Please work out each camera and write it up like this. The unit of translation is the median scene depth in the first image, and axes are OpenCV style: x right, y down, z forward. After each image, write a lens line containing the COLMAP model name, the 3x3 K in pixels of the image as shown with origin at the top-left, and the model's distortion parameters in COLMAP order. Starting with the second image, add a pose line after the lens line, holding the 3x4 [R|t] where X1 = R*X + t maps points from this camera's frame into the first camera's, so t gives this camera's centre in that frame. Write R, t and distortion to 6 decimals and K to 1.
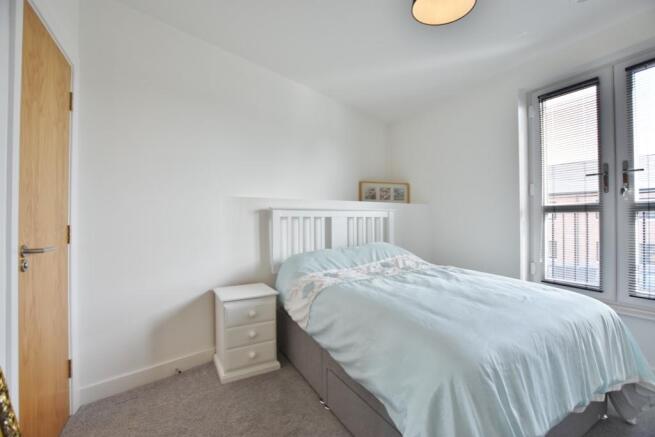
lens RADIAL K [[289.6, 0, 327.5], [0, 289.6, 218.5], [0, 0, 1]] dist [0.000354, 0.000079]
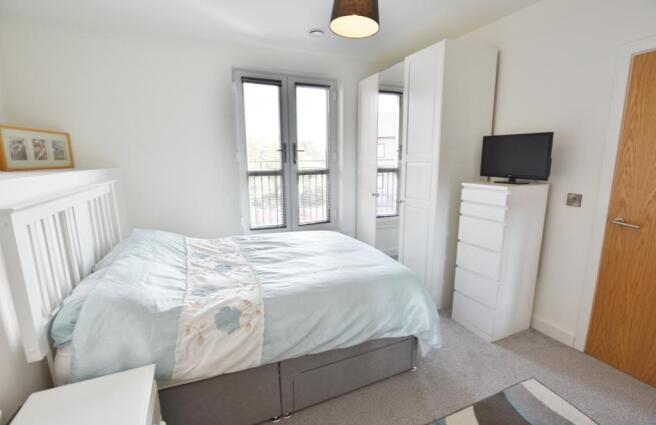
lens RADIAL K [[297.5, 0, 328.0], [0, 297.5, 215.9], [0, 0, 1]] dist [0.000098, -0.000040]
pose [[0.098261, -0.191892, 0.976485, -0.597999], [0.001948, 0.981268, 0.192636, -0.115268], [-0.995159, -0.017026, 0.096794, 0.605780]]
